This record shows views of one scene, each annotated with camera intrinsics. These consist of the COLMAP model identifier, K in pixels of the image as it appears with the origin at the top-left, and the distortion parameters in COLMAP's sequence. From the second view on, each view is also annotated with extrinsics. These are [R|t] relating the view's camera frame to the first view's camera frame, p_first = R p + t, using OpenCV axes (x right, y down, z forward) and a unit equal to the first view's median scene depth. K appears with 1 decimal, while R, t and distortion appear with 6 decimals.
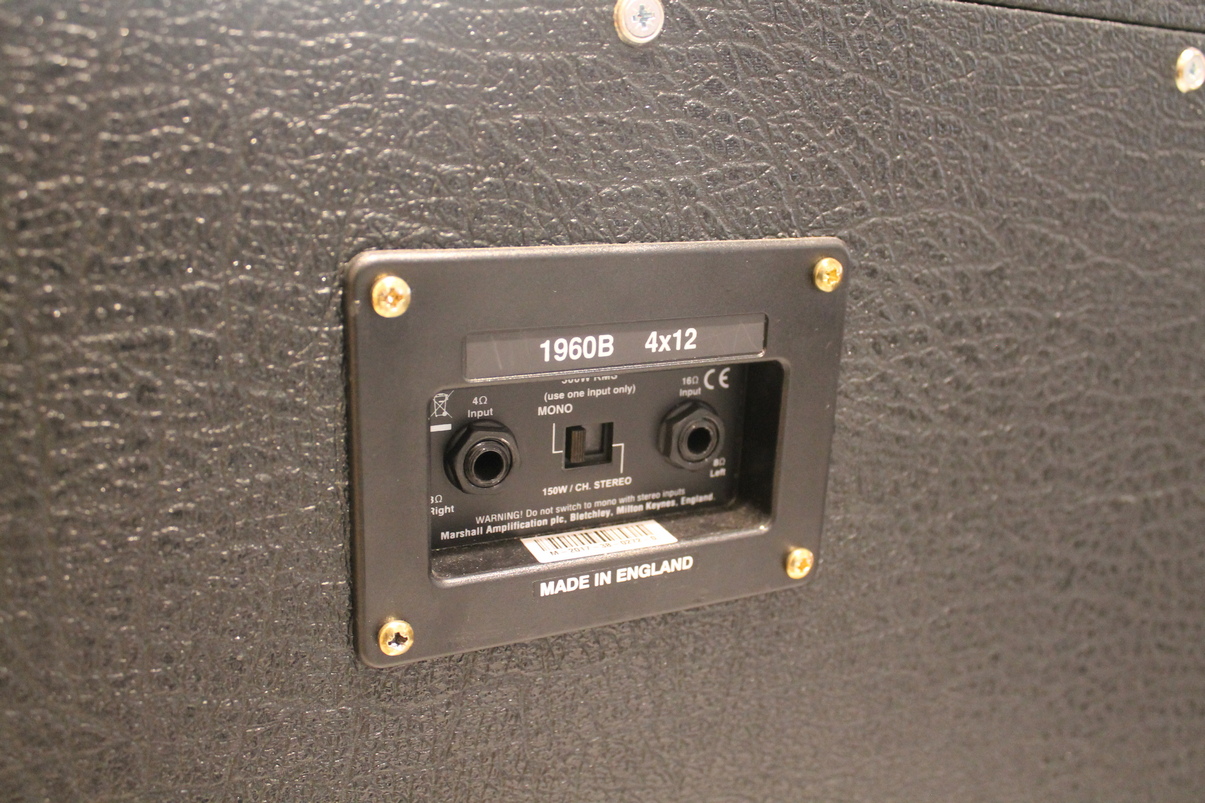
lens RADIAL K [[1118.2, 0, 602.5], [0, 1118.2, 401.5], [0, 0, 1]] dist [-0.145191, 0.136814]
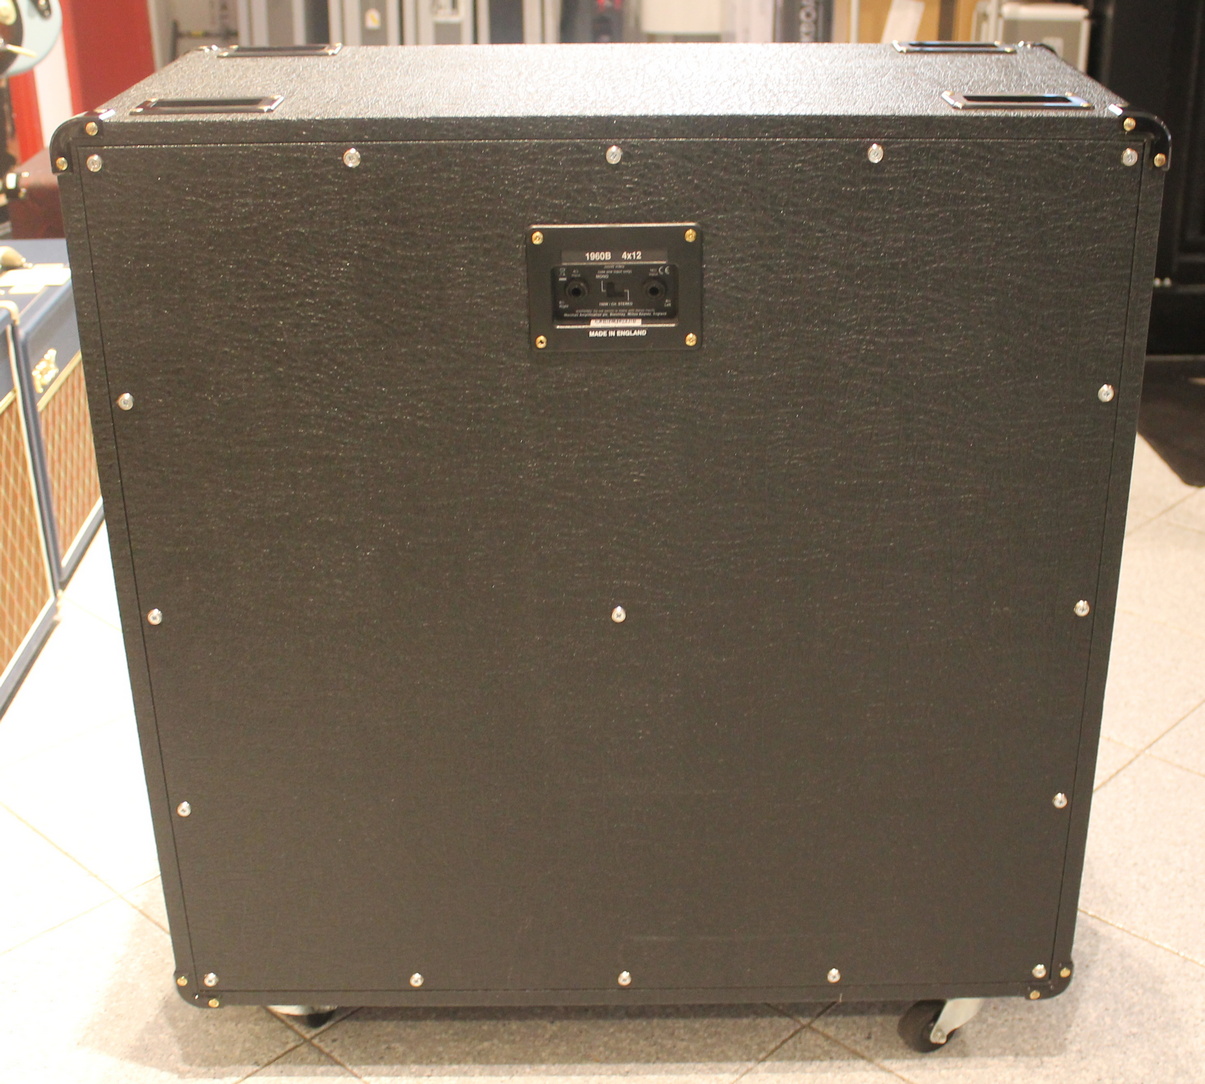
lens RADIAL K [[1576.7, 0, 602.5], [0, 1576.7, 542.0], [0, 0, 1]] dist [-0.081539, 0.001084]
pose [[0.895422, 0.132413, -0.425072, 1.941546], [-0.074811, 0.985923, 0.149530, 0.082578], [0.438888, -0.102093, 0.892723, -2.999029]]
